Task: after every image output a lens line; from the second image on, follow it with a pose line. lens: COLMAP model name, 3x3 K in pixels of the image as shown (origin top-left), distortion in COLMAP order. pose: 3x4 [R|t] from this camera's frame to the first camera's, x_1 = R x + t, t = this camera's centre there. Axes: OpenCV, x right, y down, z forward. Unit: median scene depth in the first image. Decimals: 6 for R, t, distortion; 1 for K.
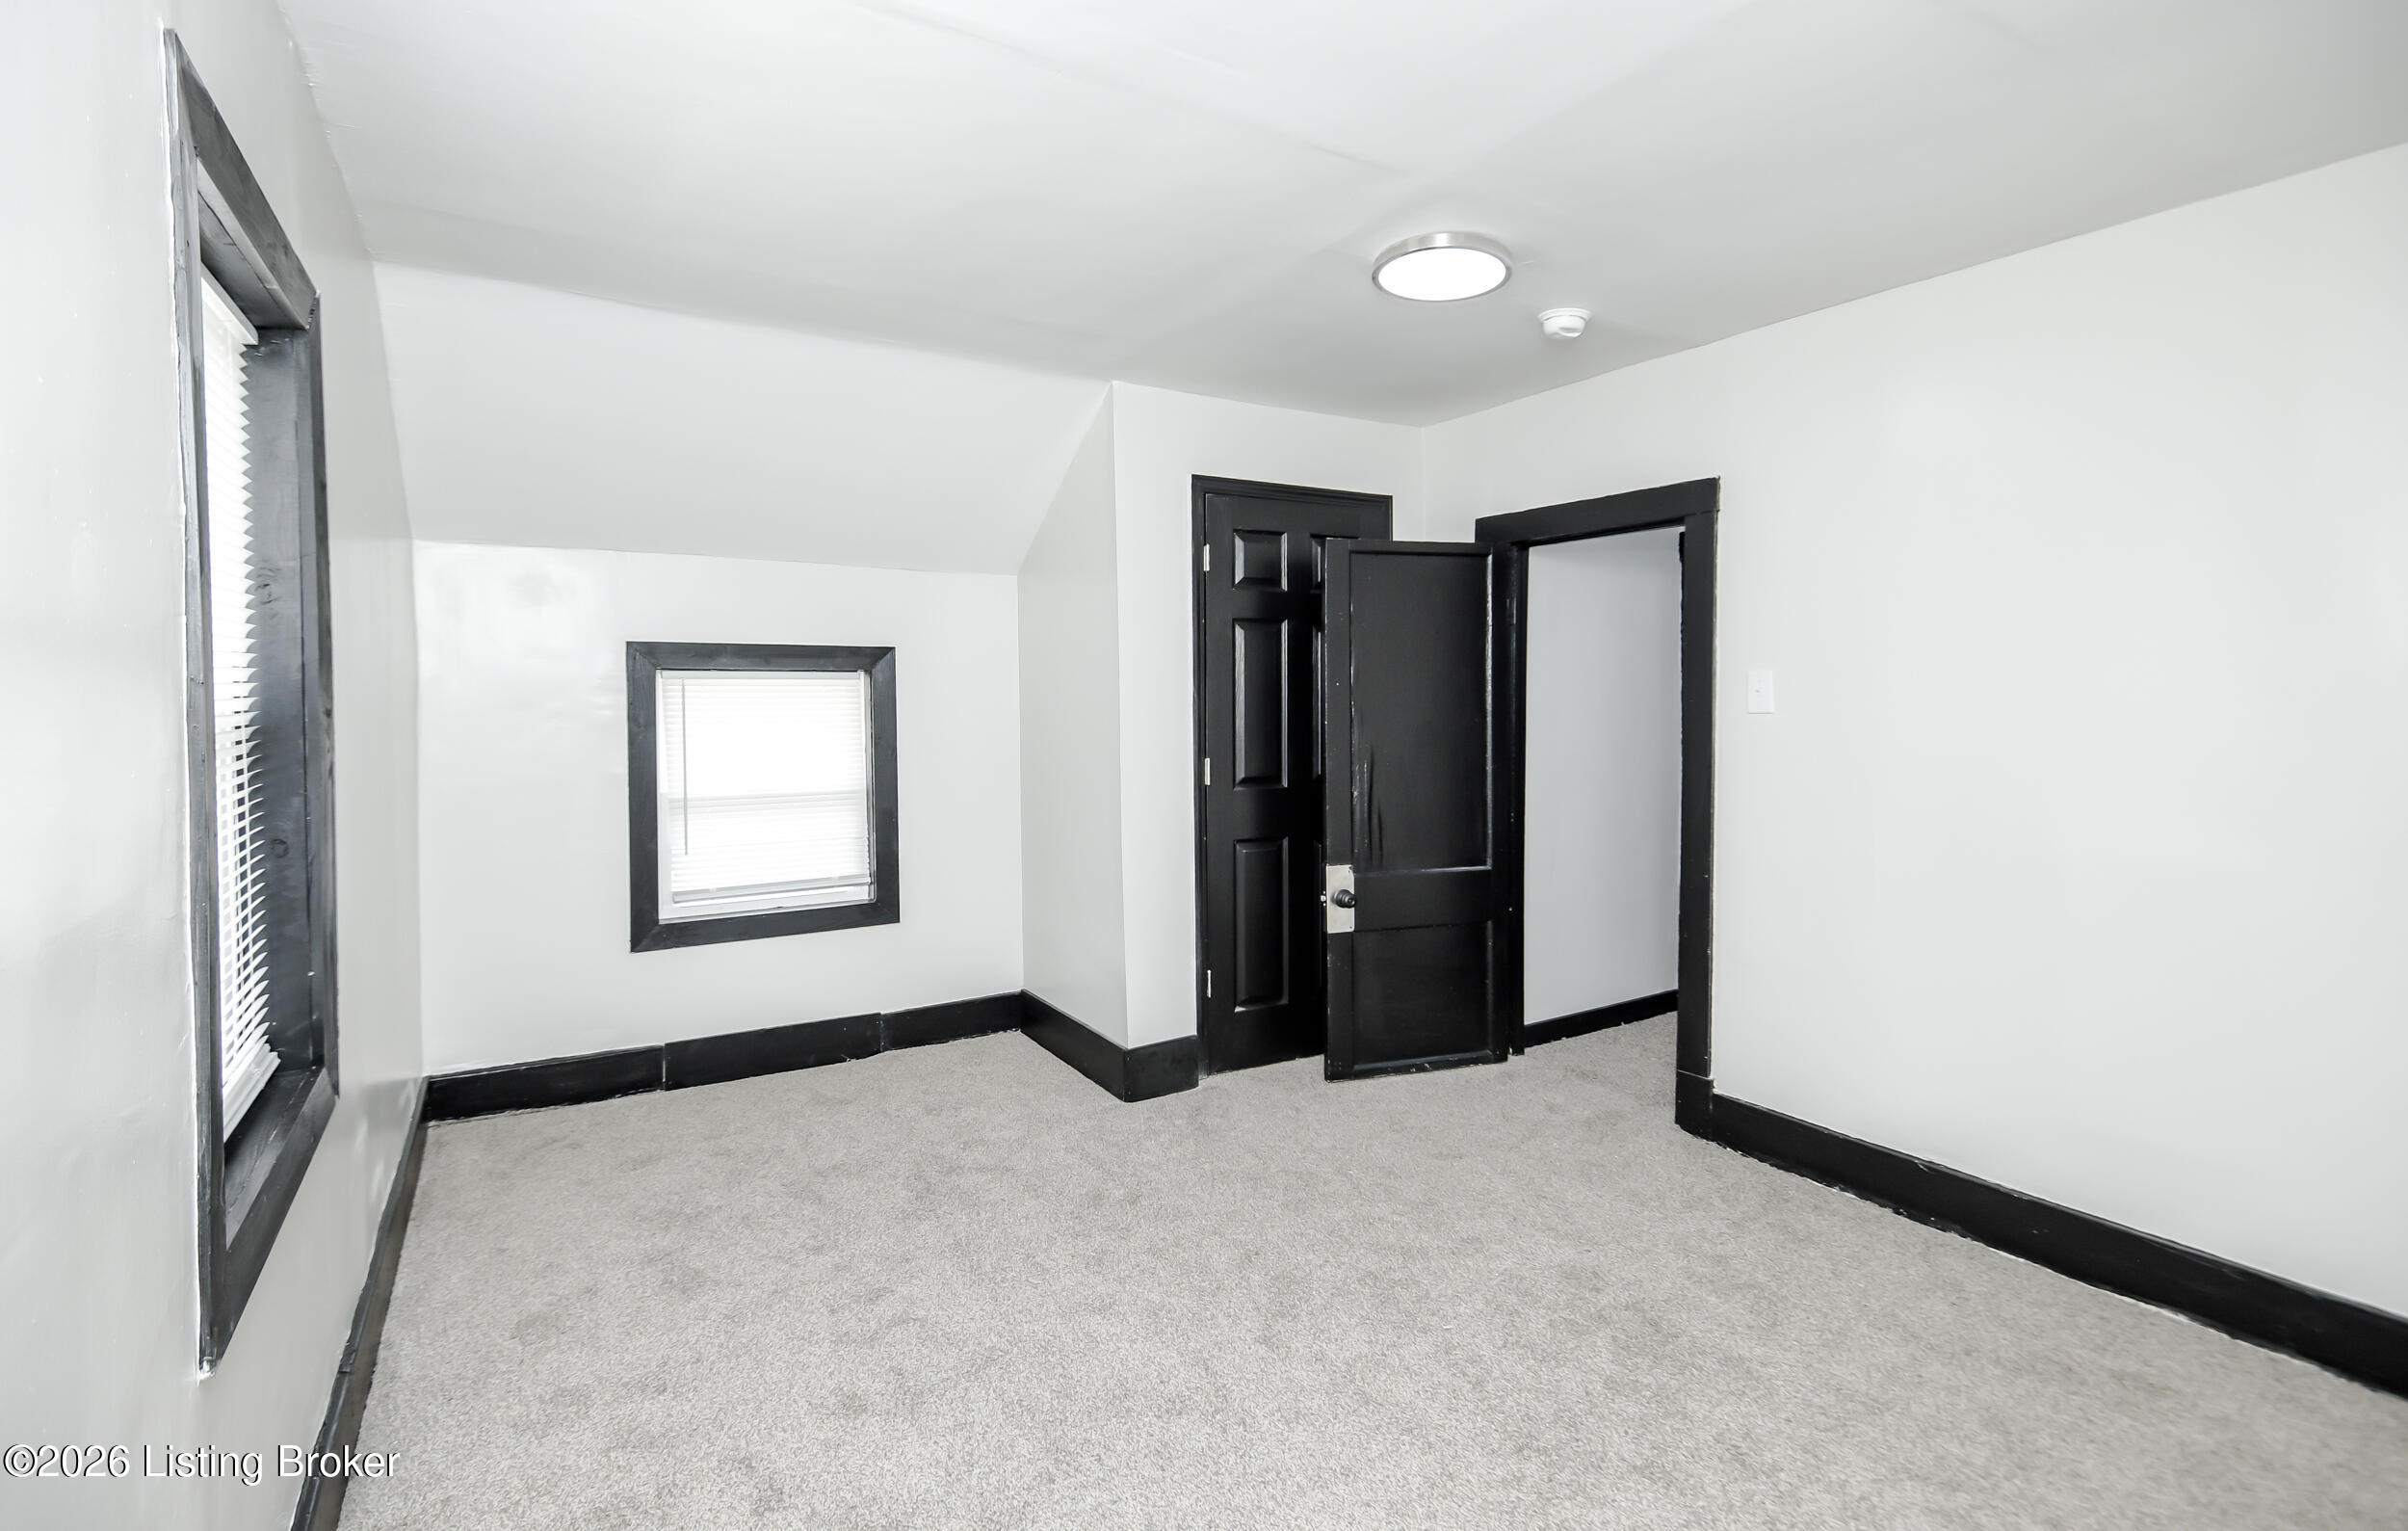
lens RADIAL K [[1112.2, 0, 1204.0], [0, 1112.2, 719.3], [0, 0, 1]] dist [-0.001293, -0.002056]
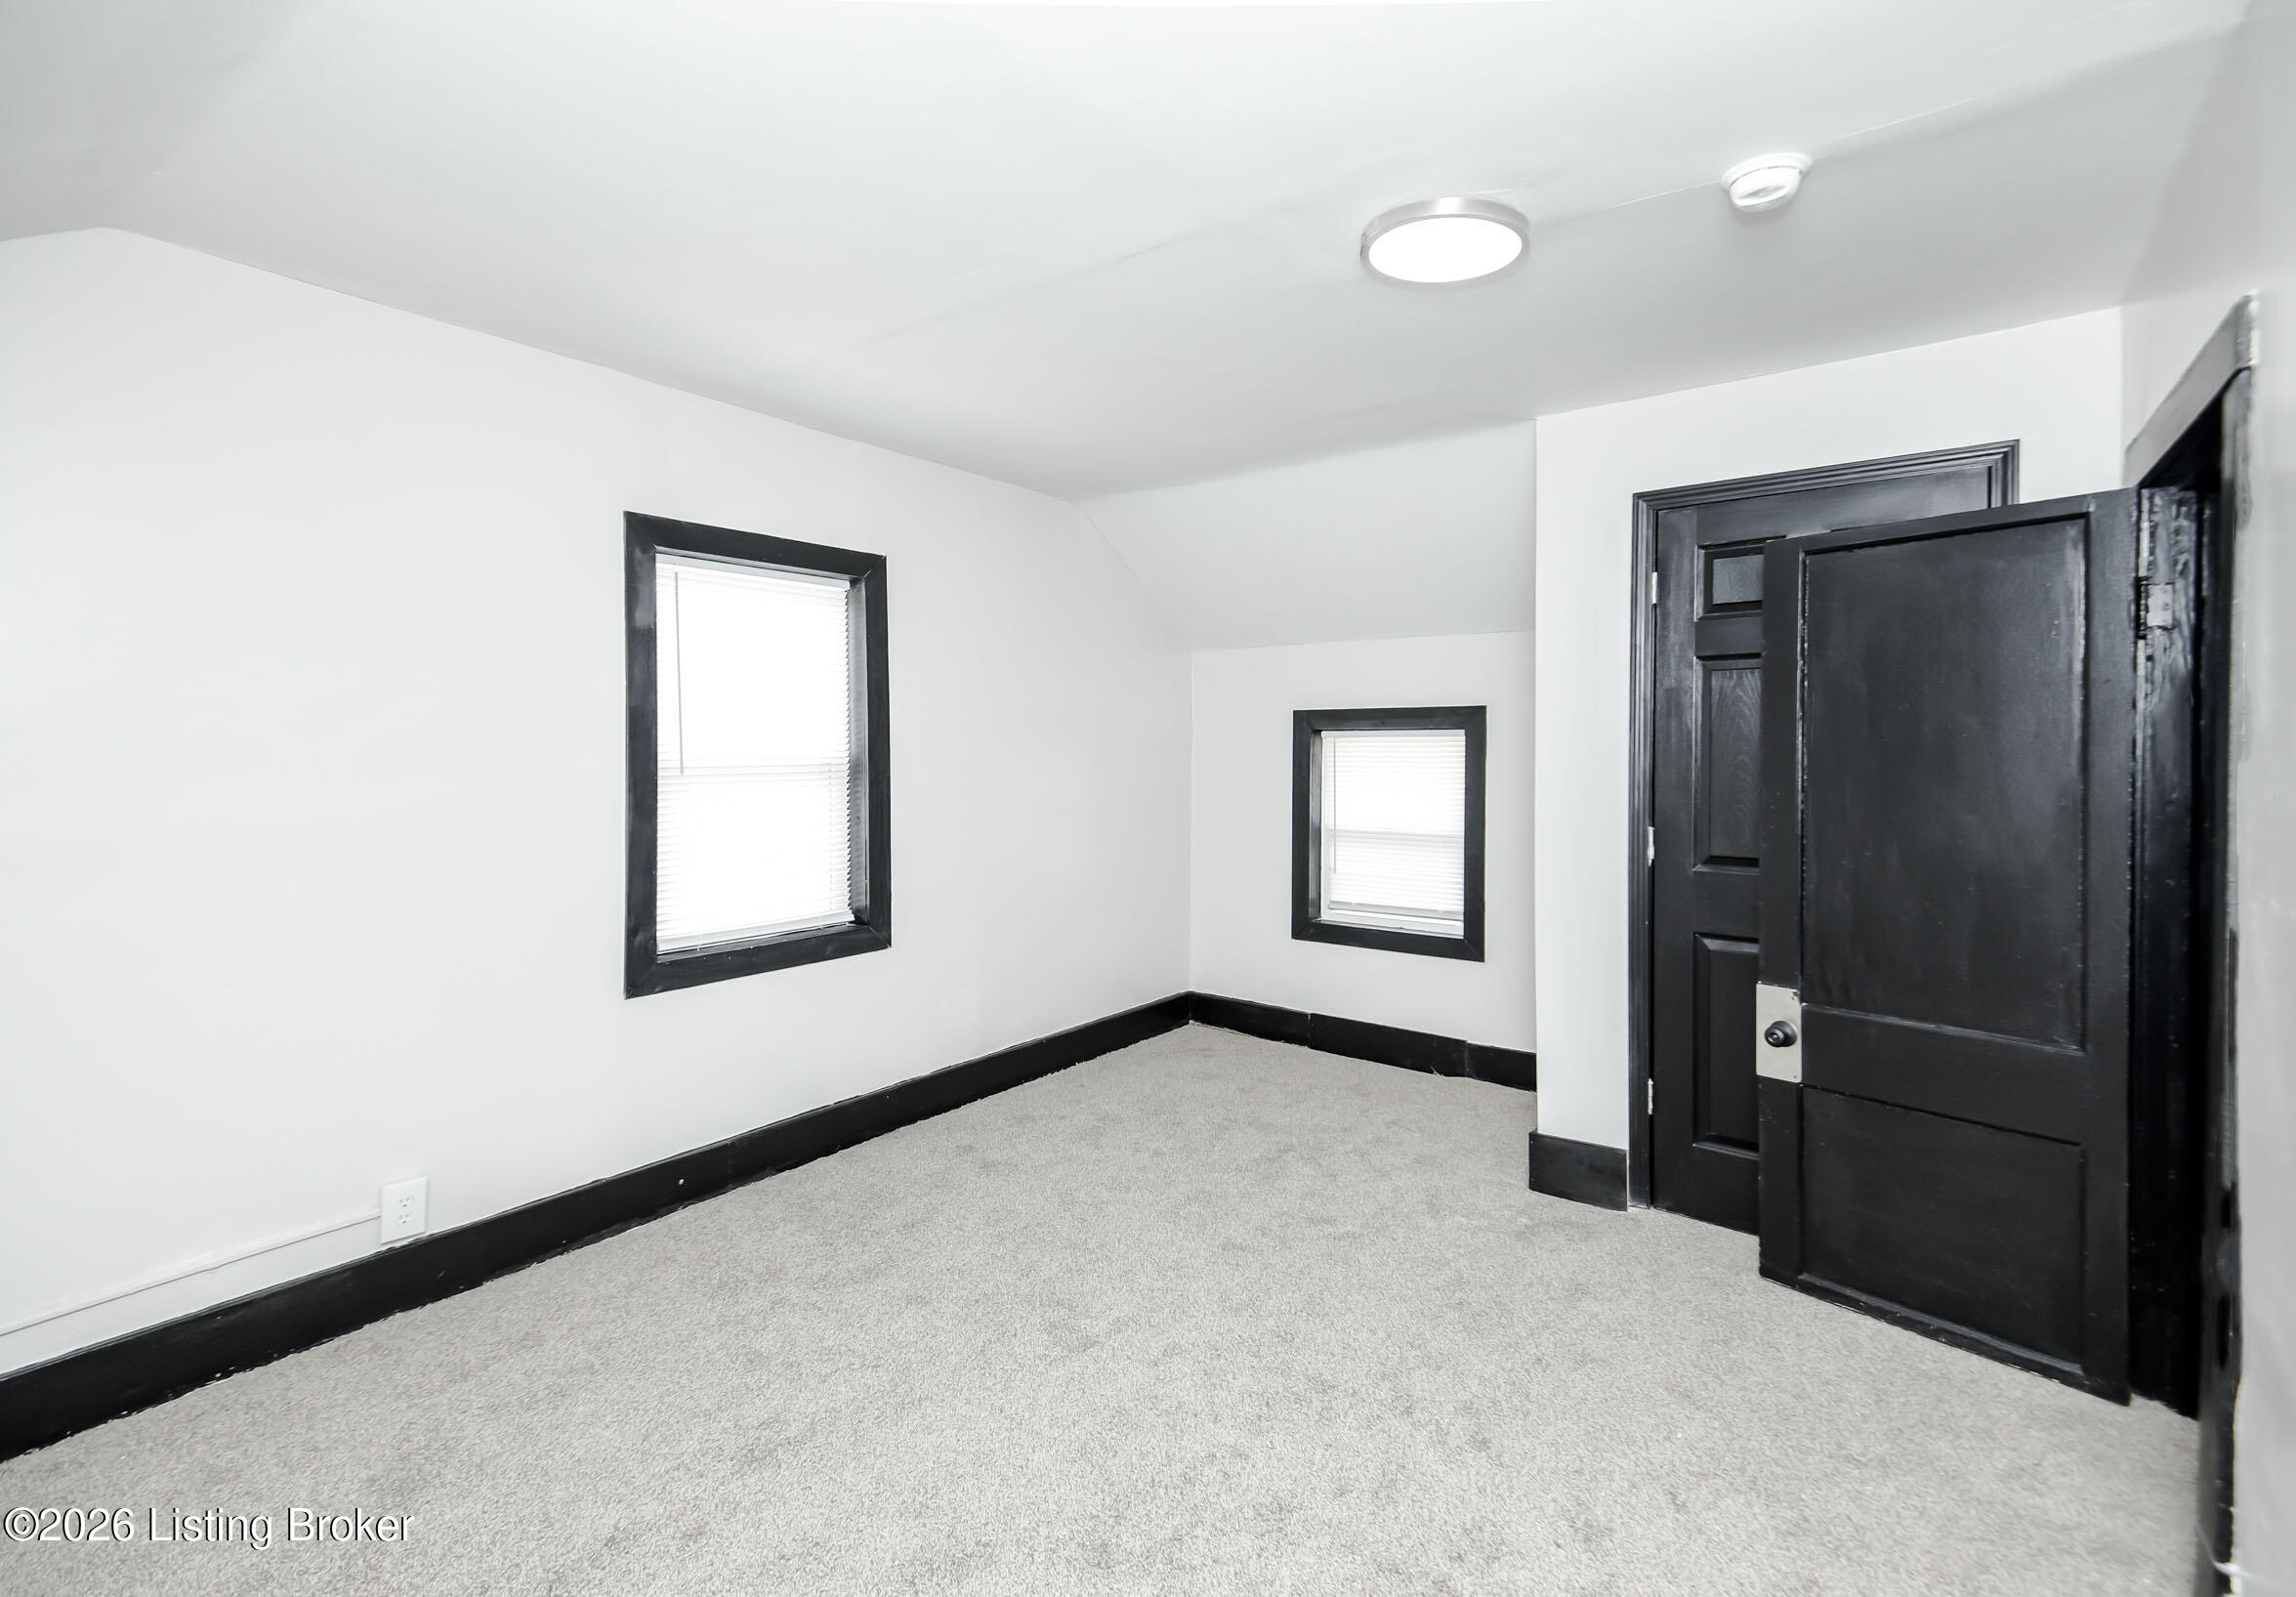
lens RADIAL K [[1041.5, 0, 1145.1], [0, 1041.5, 757.0], [0, 0, 1]] dist [-0.000294, -0.000213]
pose [[0.378198, 0.012618, -0.925639, 0.955381], [-0.021915, 0.999749, 0.004674, -0.023819], [0.925465, 0.018518, 0.378379, 0.559951]]
